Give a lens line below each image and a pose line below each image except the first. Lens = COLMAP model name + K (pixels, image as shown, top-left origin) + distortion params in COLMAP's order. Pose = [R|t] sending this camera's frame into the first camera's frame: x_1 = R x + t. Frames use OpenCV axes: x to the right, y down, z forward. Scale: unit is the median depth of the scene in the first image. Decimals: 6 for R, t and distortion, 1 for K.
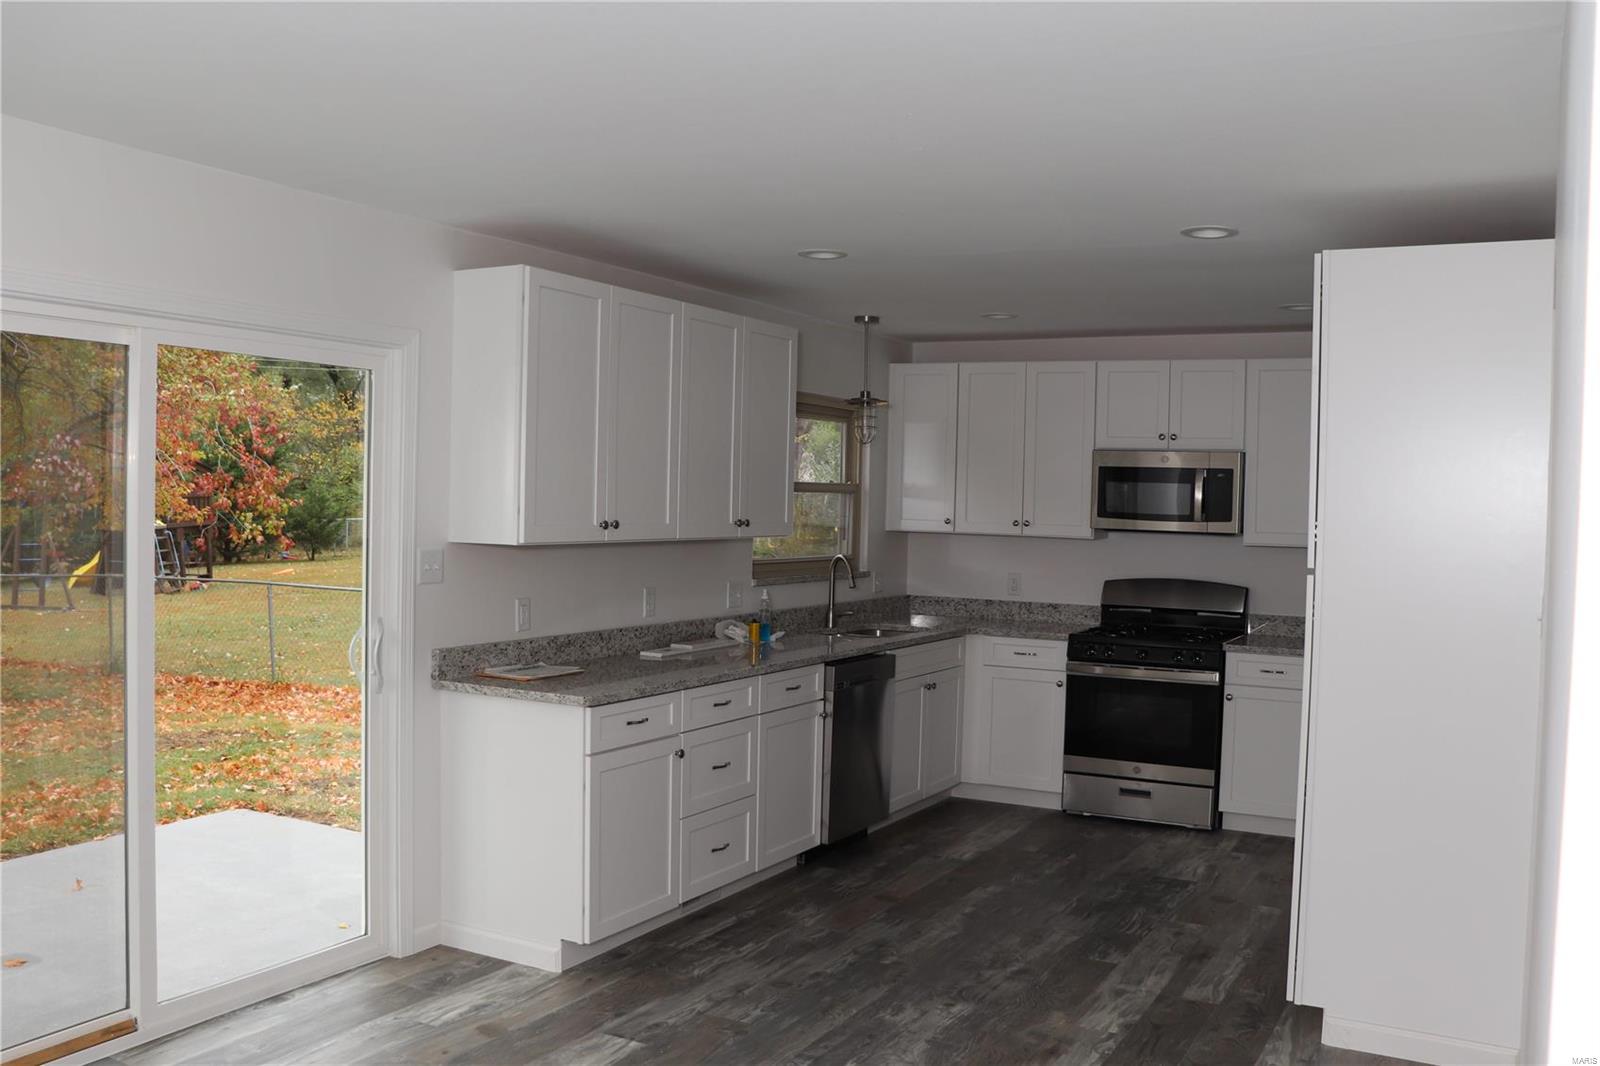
lens RADIAL K [[1389.4, 0, 800.0], [0, 1389.4, 533.0], [0, 0, 1]] dist [-0.131795, 0.003664]
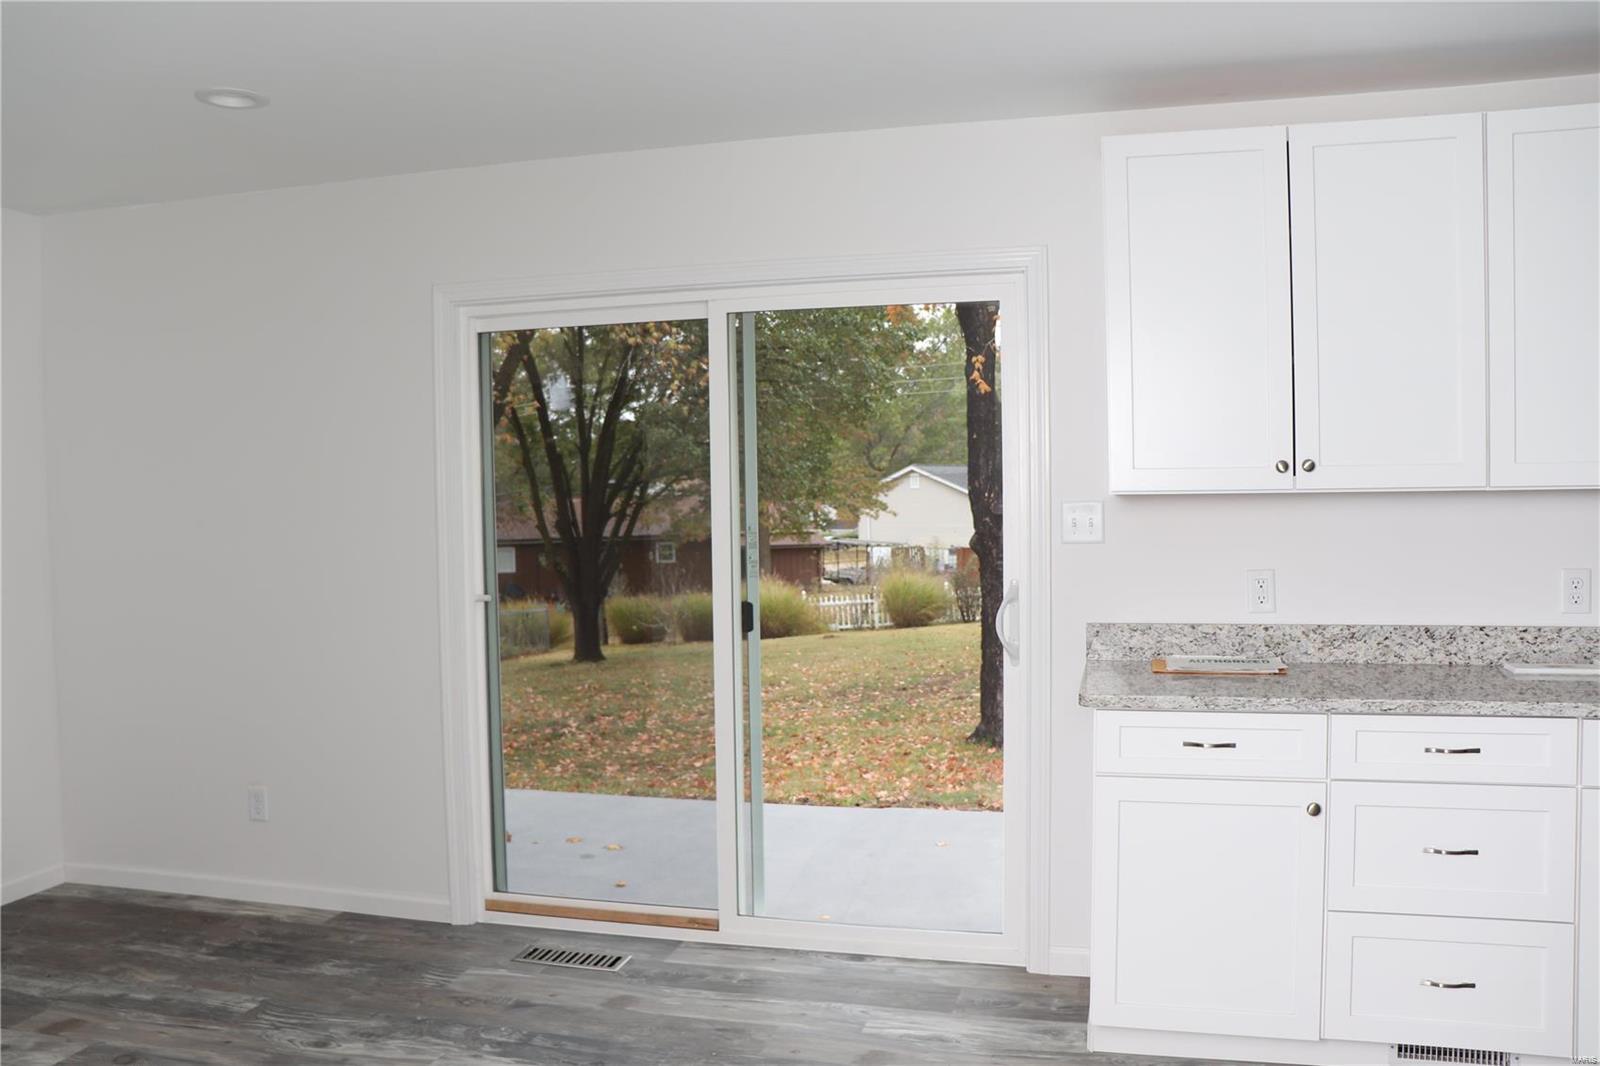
lens RADIAL K [[1303.1, 0, 800.0], [0, 1303.1, 533.0], [0, 0, 1]] dist [-0.173915, 0.143276]
pose [[0.237841, 0.004822, -0.971292, 0.326761], [-0.004248, 0.999983, 0.003924, 0.020238], [0.971295, 0.003193, 0.237858, 0.466216]]
